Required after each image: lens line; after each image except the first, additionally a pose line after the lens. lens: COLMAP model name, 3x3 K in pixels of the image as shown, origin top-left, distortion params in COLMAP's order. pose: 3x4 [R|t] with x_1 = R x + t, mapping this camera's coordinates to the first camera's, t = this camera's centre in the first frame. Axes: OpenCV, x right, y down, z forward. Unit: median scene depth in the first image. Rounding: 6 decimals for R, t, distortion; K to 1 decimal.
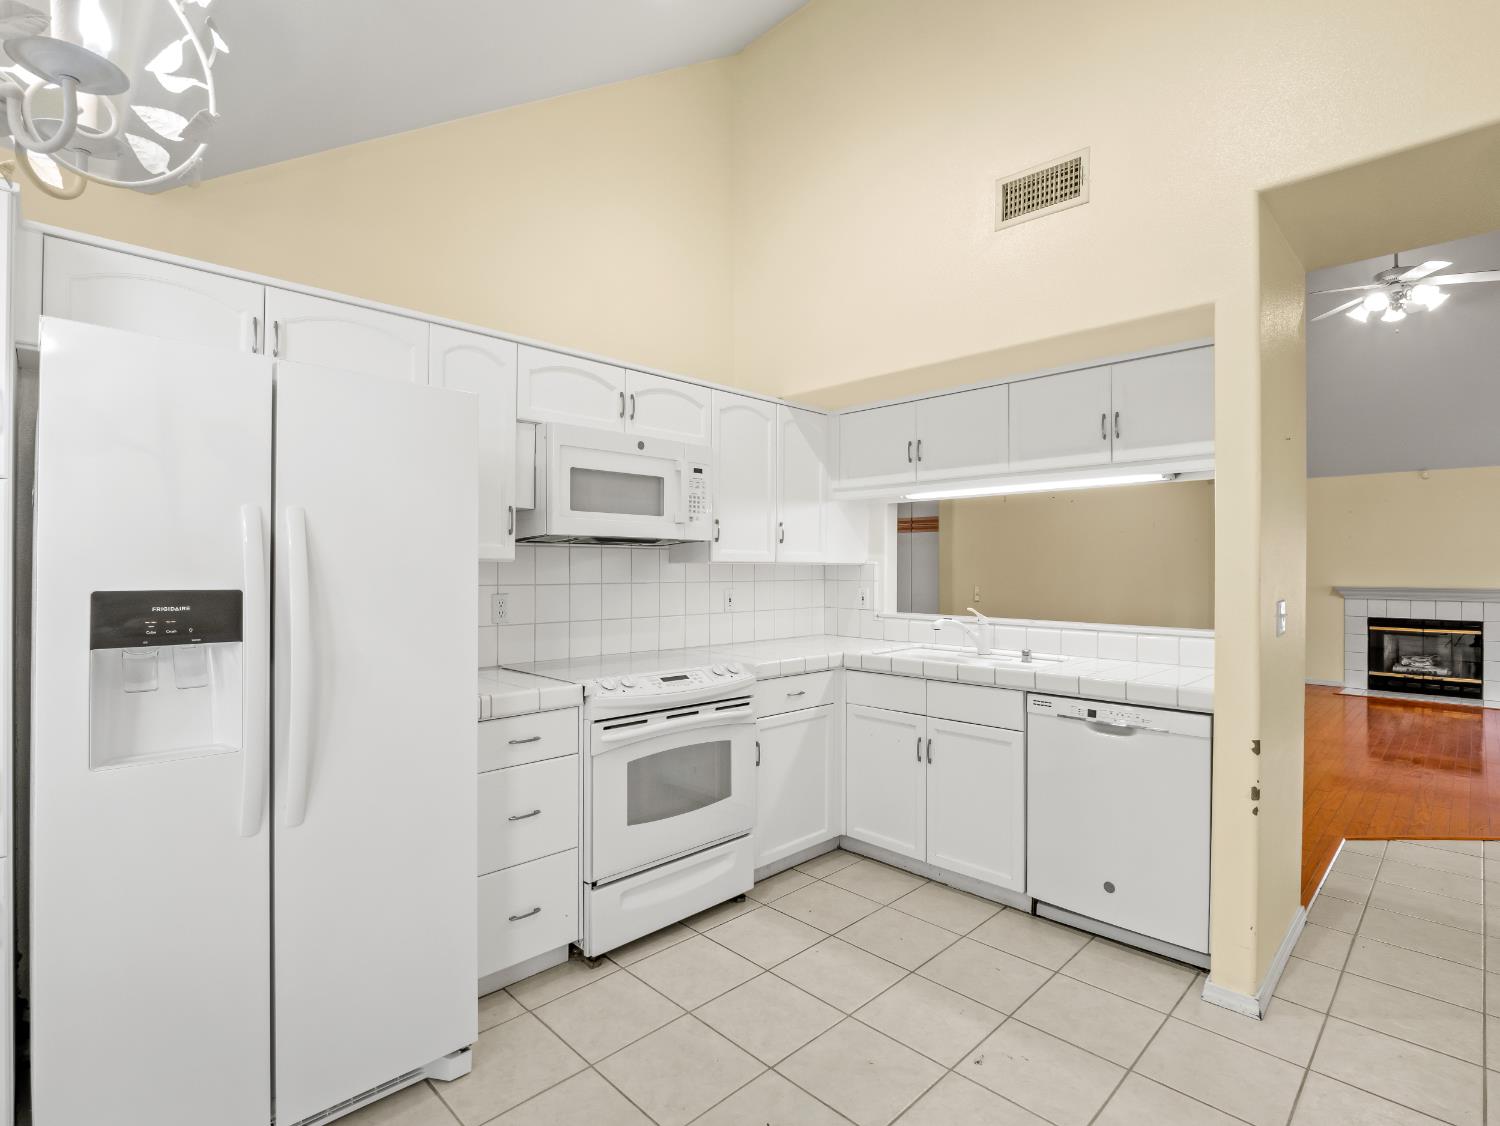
lens RADIAL K [[726.7, 0, 750.0], [0, 726.7, 563.0], [0, 0, 1]] dist [-0.013858, -0.000790]
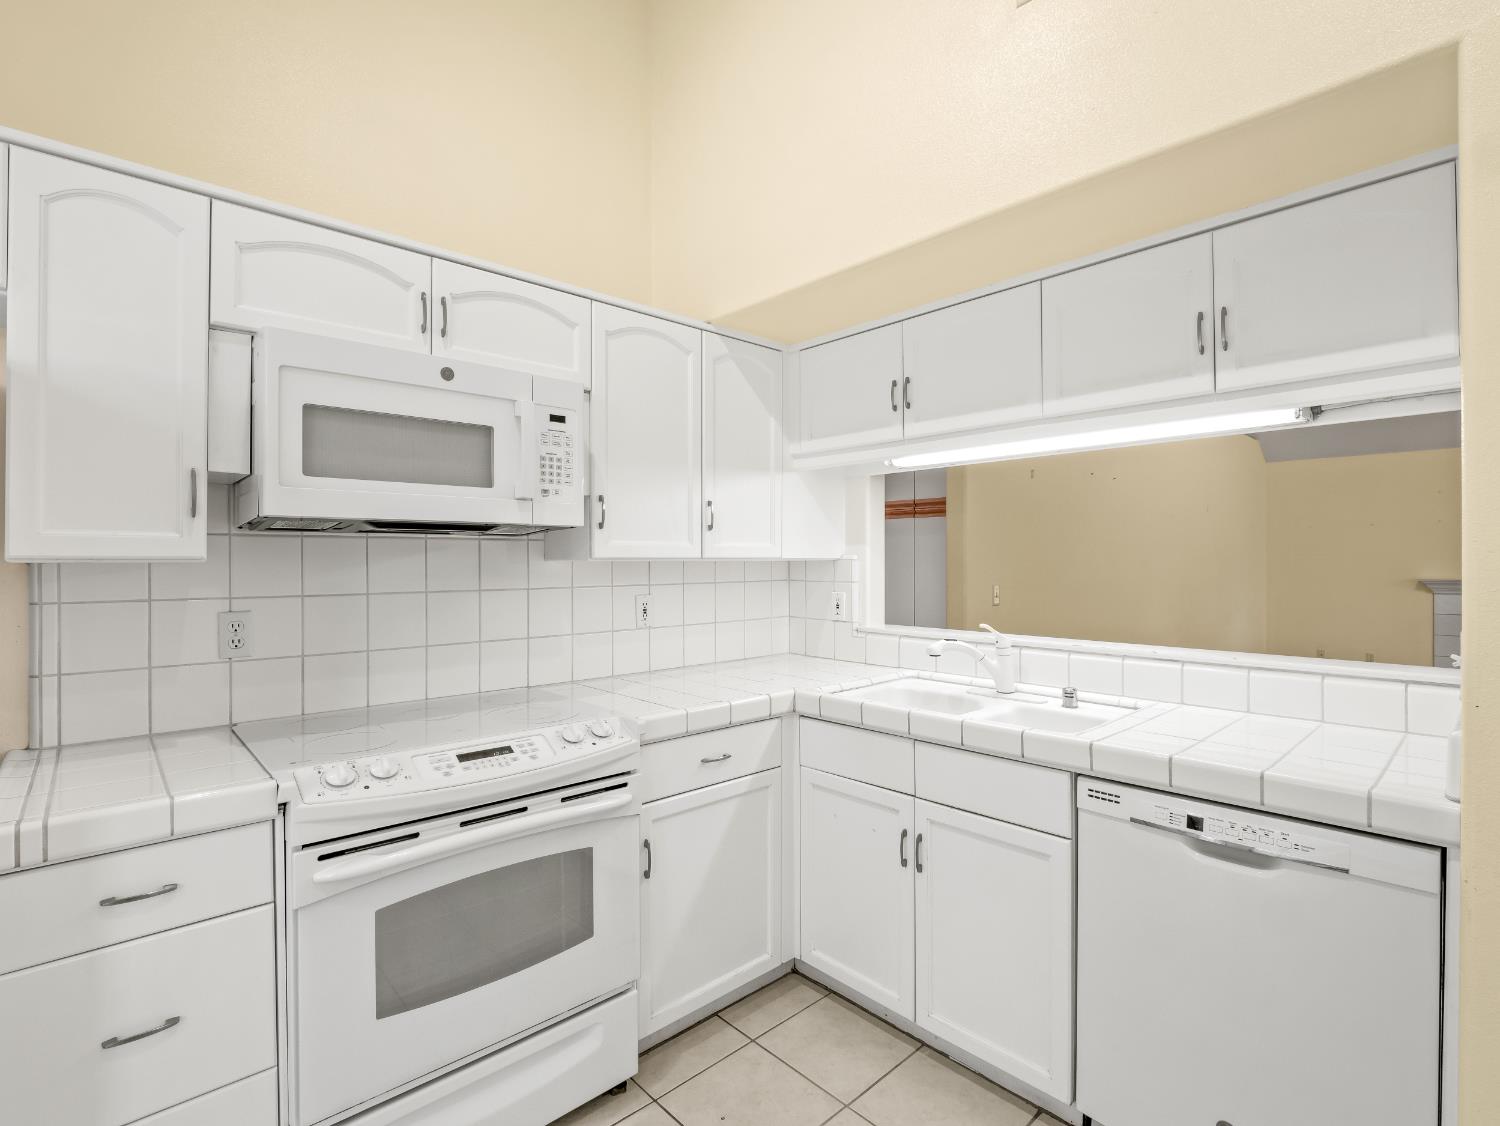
lens RADIAL K [[716.8, 0, 751.1], [0, 716.8, 556.4], [0, 0, 1]] dist [-0.018446, -0.000733]
pose [[0.999469, -0.006337, -0.031976, 0.122848], [0.006398, 0.999978, 0.001808, -0.004096], [0.031964, -0.002012, 0.999487, 0.372011]]
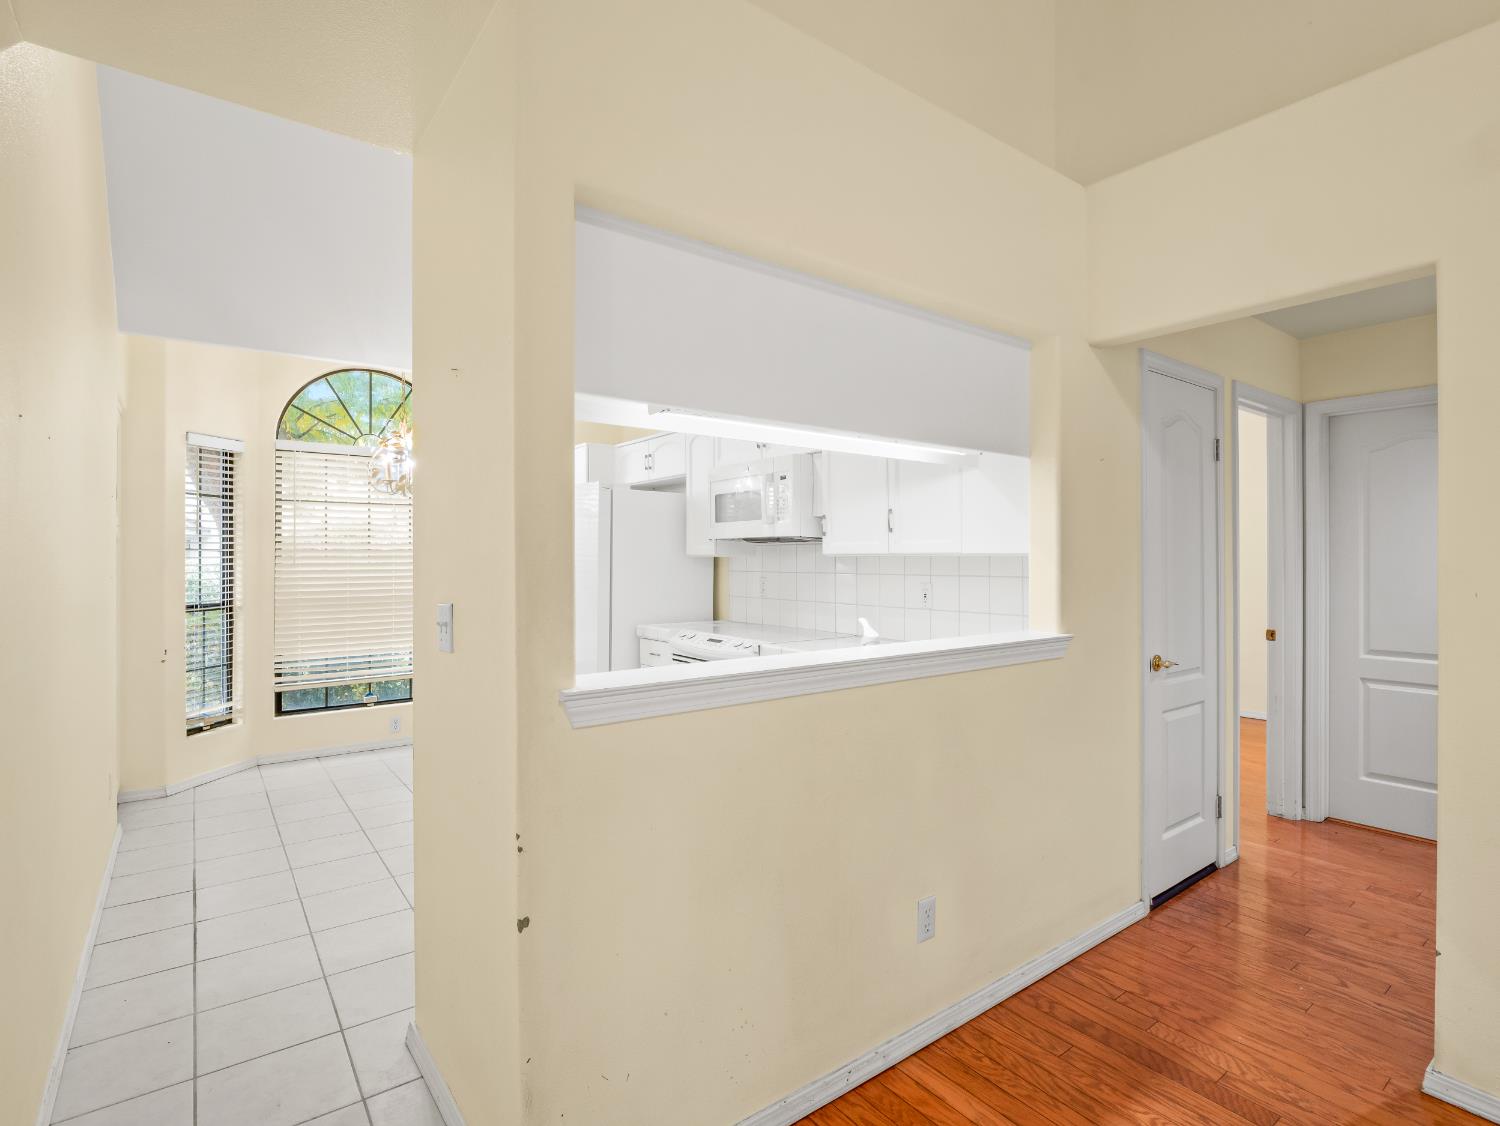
lens RADIAL K [[744.4, 0, 746.7], [0, 744.4, 556.6], [0, 0, 1]] dist [0.002956, -0.014755]
pose [[-0.136677, -0.005697, -0.990599, 1.148711], [0.005863, 0.999961, -0.006560, 0.008981], [0.990598, -0.006704, -0.136639, 1.122532]]
